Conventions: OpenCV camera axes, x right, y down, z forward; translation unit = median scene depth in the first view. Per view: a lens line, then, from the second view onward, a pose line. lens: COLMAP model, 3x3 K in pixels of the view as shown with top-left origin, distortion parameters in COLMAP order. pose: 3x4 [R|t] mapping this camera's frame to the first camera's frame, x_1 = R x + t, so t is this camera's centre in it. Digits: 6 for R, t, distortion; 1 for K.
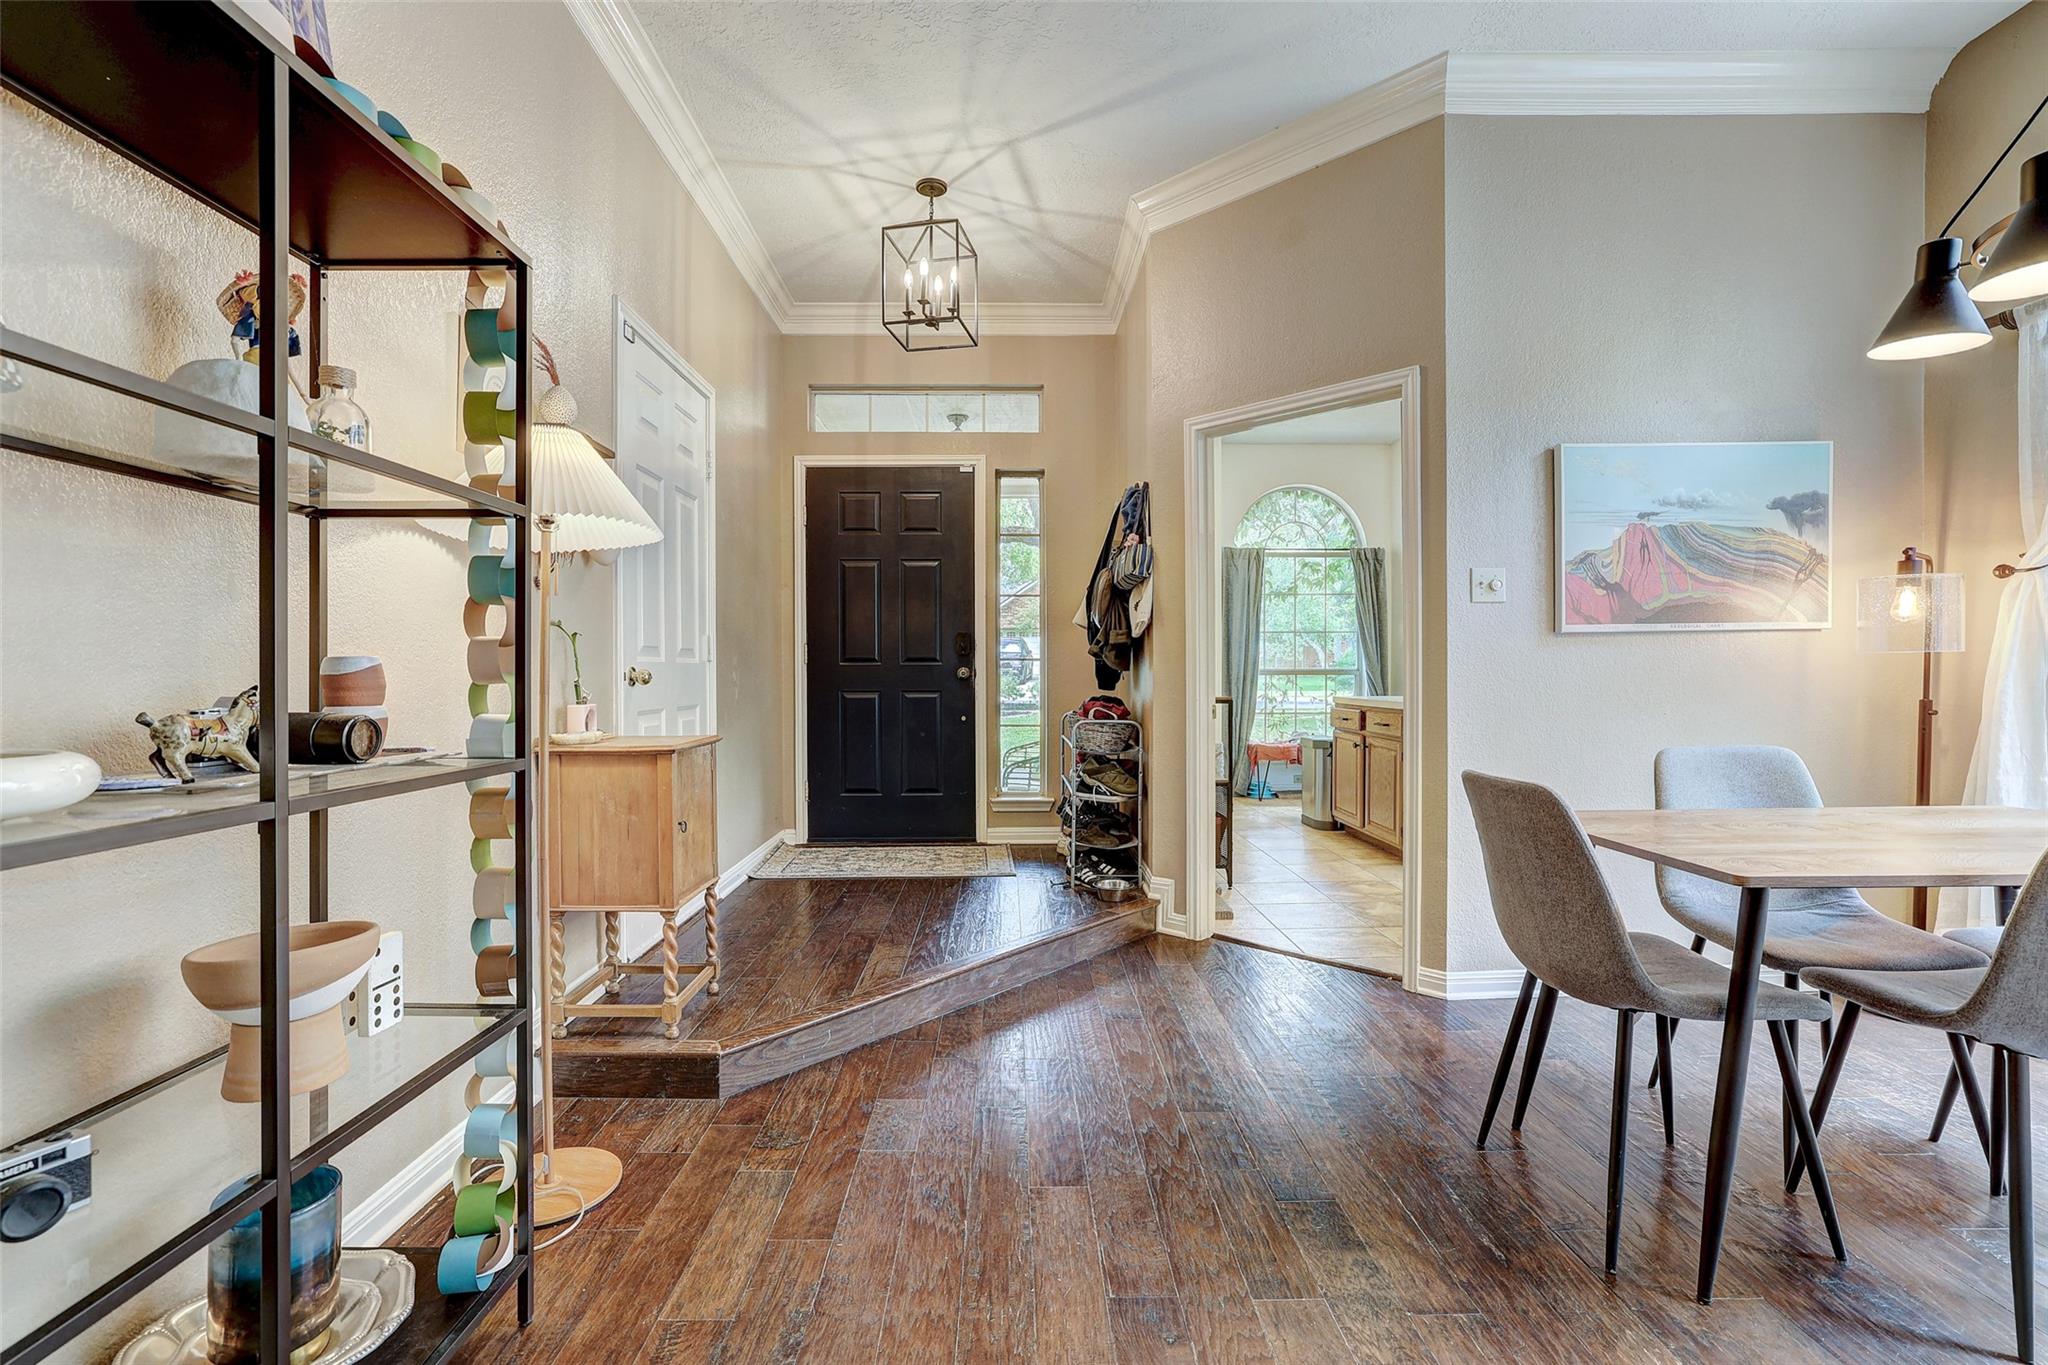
lens RADIAL K [[899.2, 0, 1017.5], [0, 899.2, 679.0], [0, 0, 1]] dist [-0.030554, 0.013790]
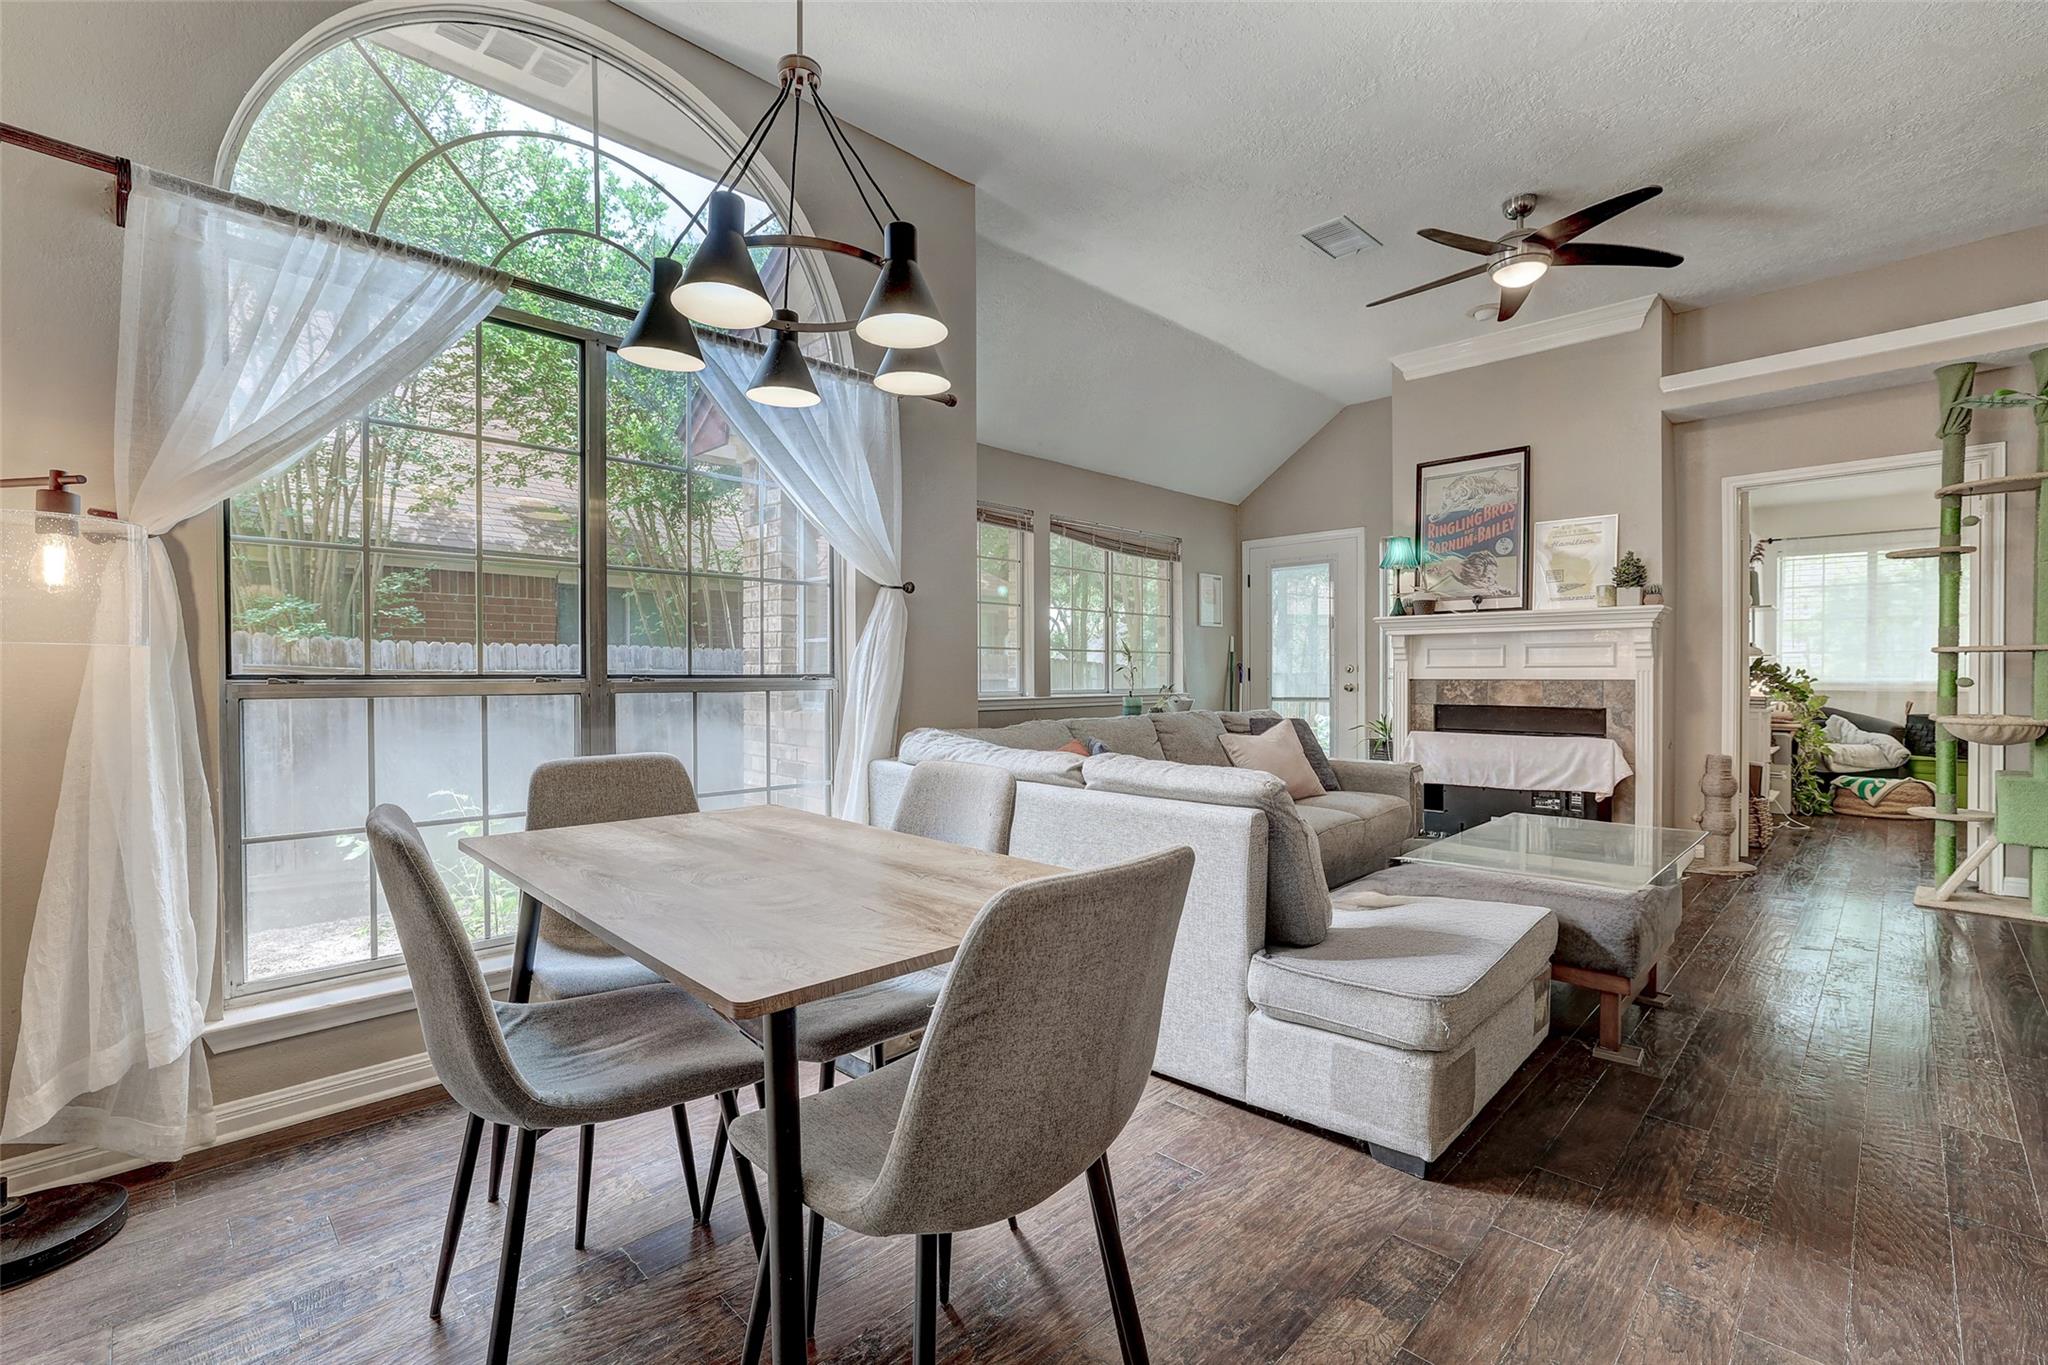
lens RADIAL K [[899.2, 0, 1013.9], [0, 899.2, 692.0], [0, 0, 1]] dist [-0.030554, 0.013790]
pose [[-0.700063, -0.007451, 0.714042, 0.091686], [0.012212, 0.999674, 0.022404, -0.003182], [-0.713977, 0.024404, -0.699744, 0.685905]]
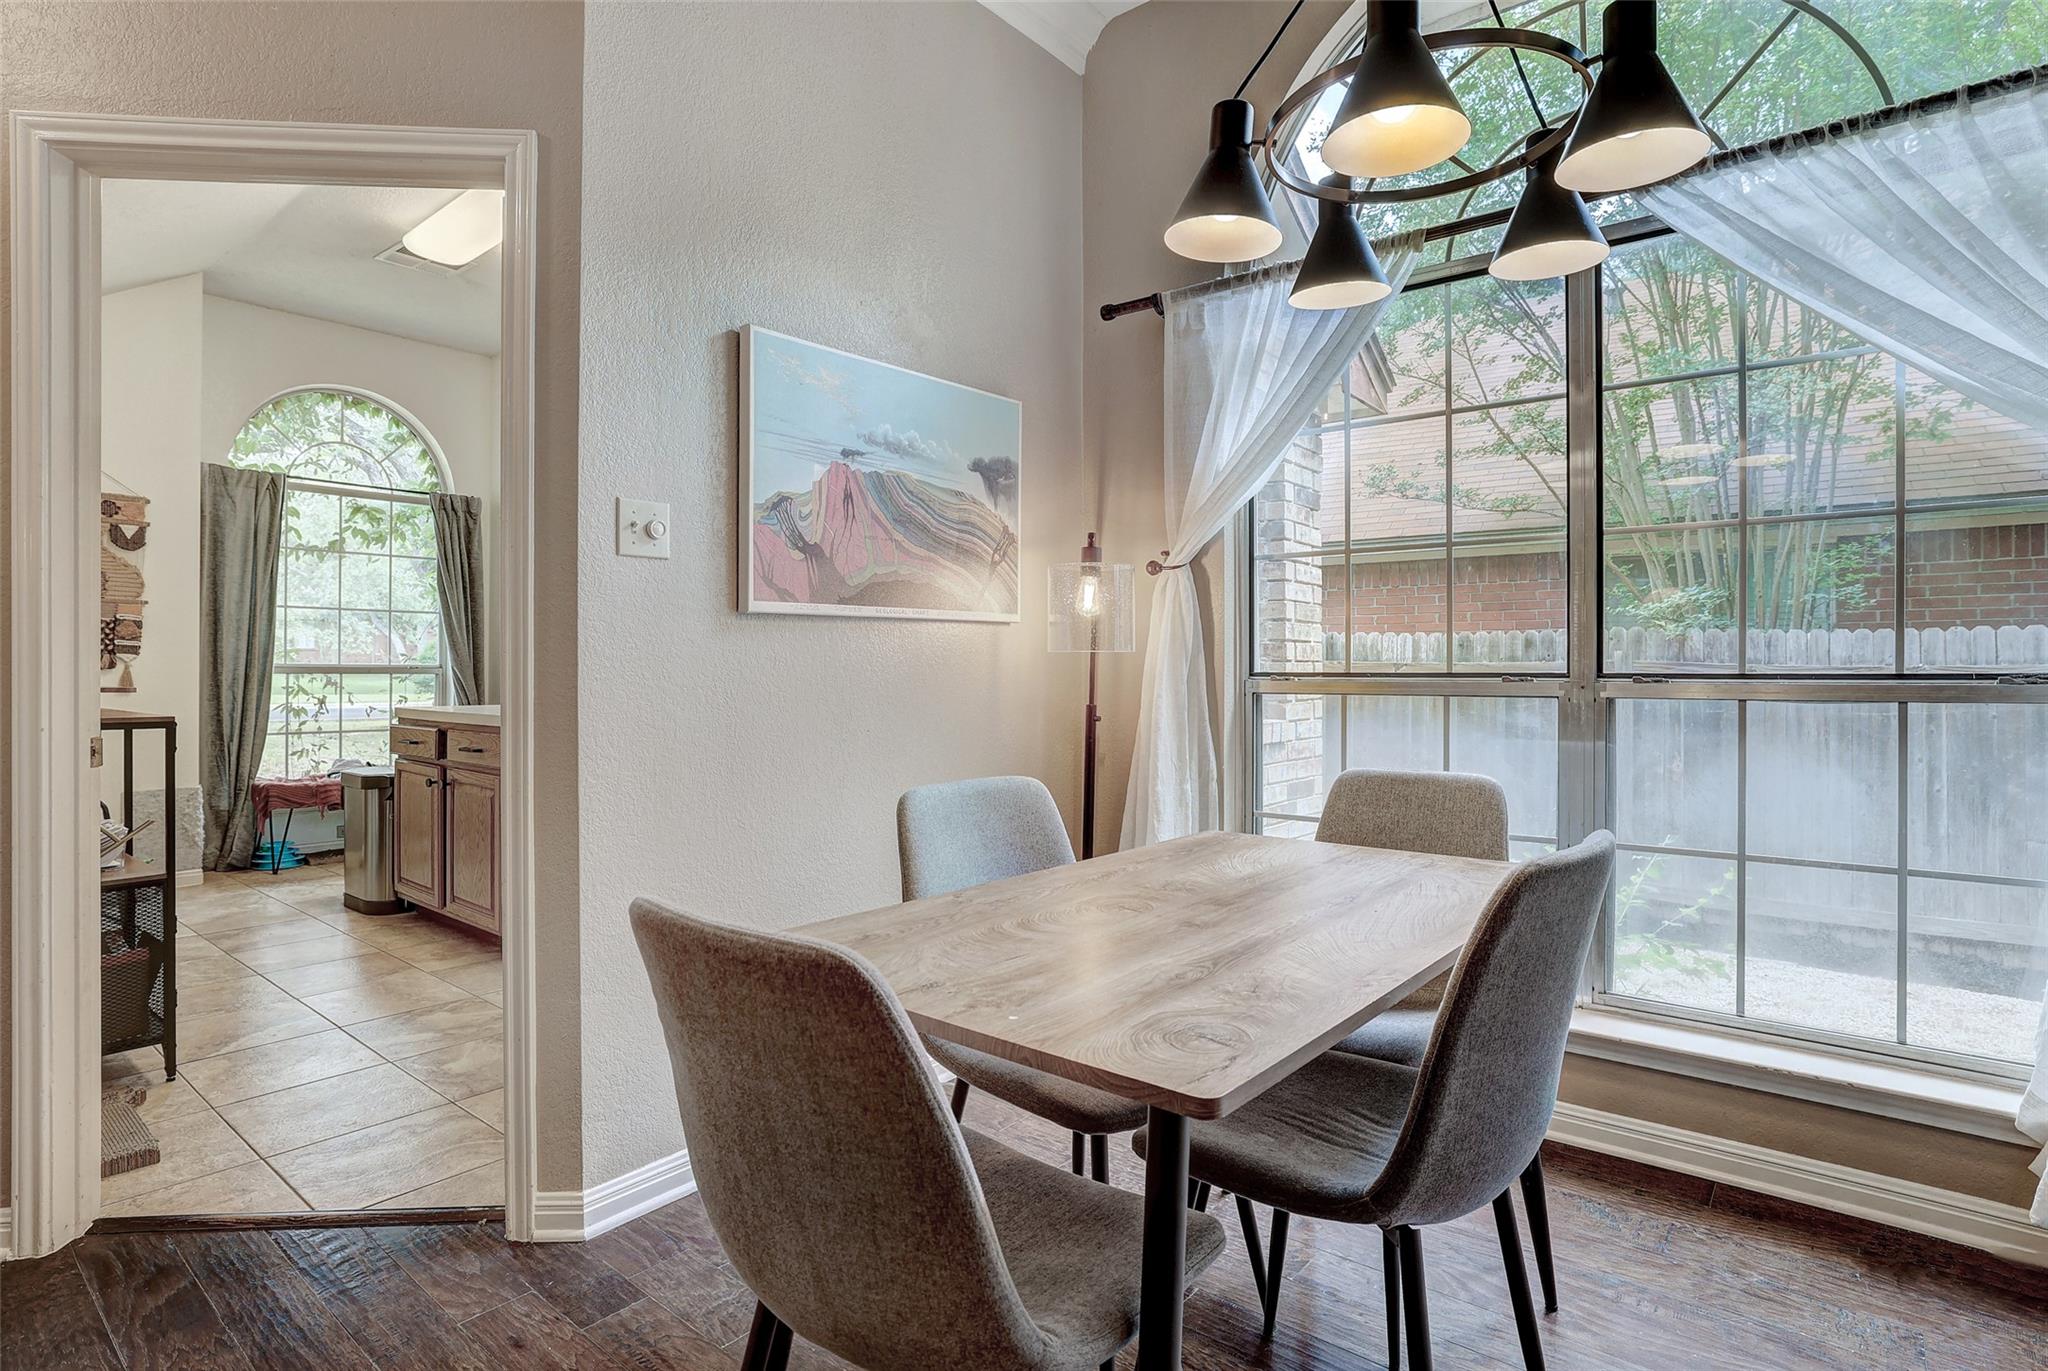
lens RADIAL K [[1047.3, 0, 1017.3], [0, 1047.3, 674.6], [0, 0, 1]] dist [-0.031901, 0.005404]
pose [[0.650381, 0.001838, 0.759606, 0.119905], [0.000453, 0.999996, -0.002807, -0.002938], [-0.759608, 0.002170, 0.650377, 0.269519]]
